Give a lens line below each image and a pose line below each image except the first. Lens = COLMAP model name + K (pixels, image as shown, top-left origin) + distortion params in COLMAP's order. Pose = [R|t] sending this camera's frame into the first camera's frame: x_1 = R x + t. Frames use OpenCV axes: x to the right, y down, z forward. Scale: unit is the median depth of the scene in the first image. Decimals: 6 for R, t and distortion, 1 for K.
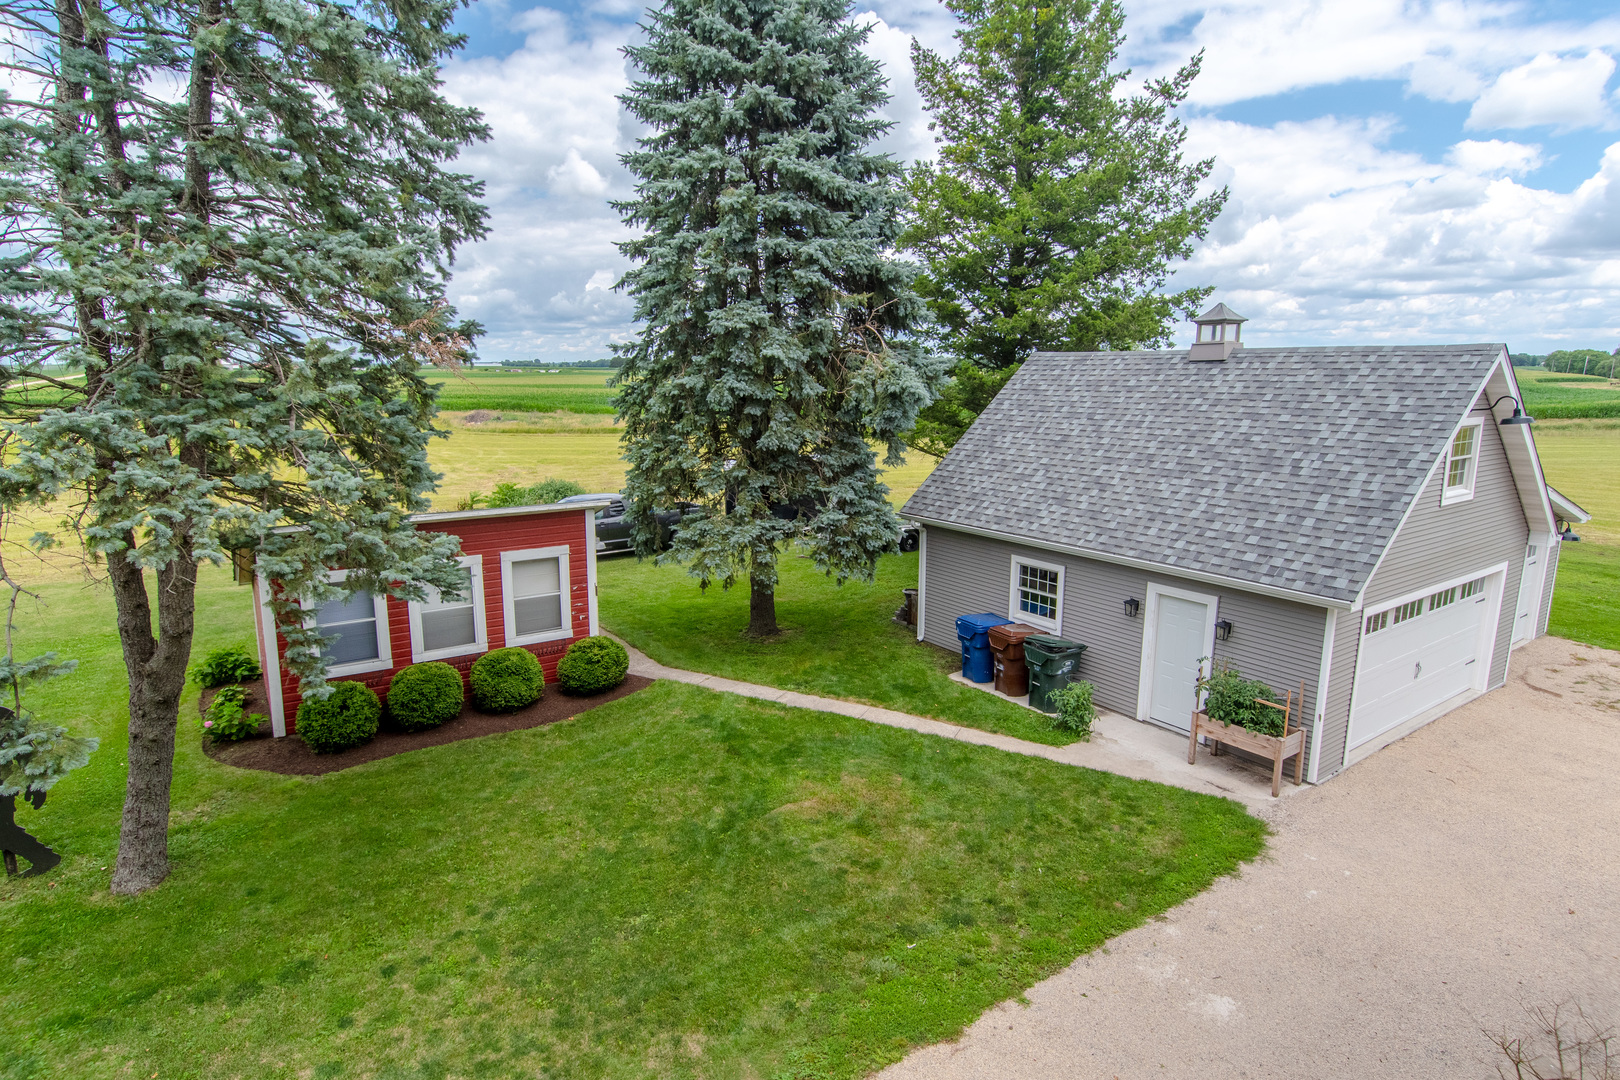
lens RADIAL K [[870.5, 0, 805.1], [0, 870.5, 530.5], [0, 0, 1]] dist [-0.001829, -0.009824]
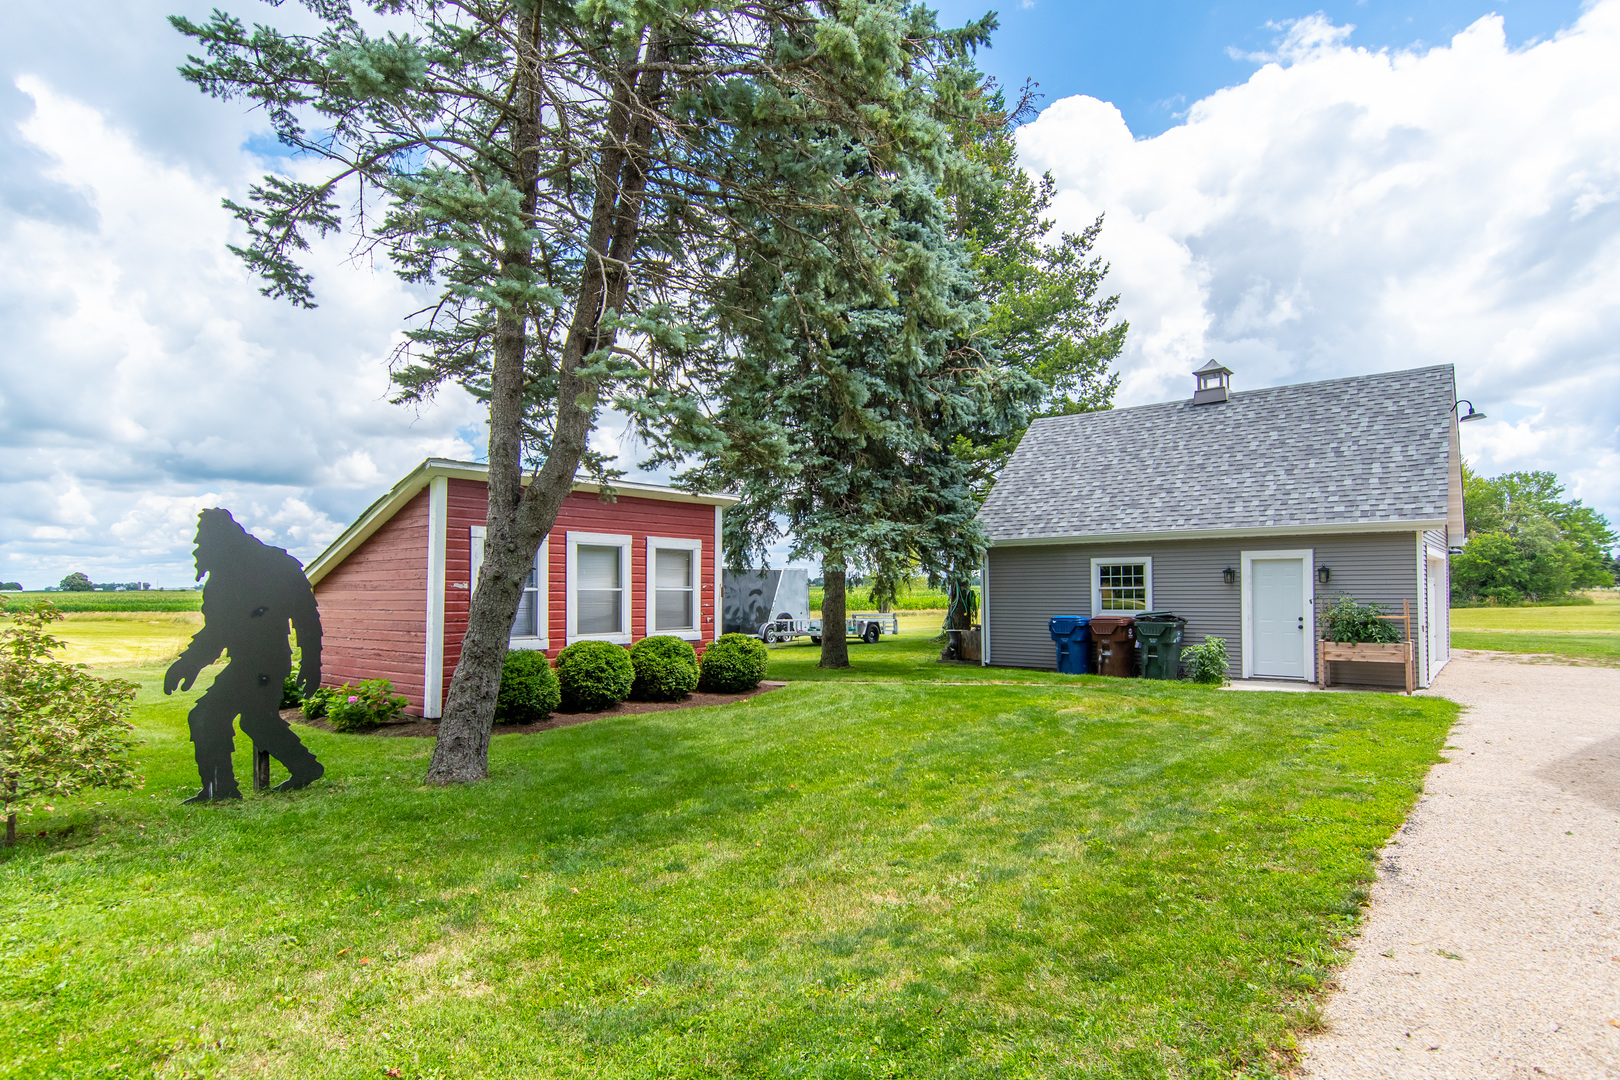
lens RADIAL K [[870.5, 0, 816.9], [0, 870.5, 551.3], [0, 0, 1]] dist [-0.001829, -0.009824]
pose [[0.957911, 0.005373, 0.287015, -0.435252], [0.059725, 0.974216, -0.217568, 0.251822], [-0.280784, 0.225553, 0.932891, 0.071756]]
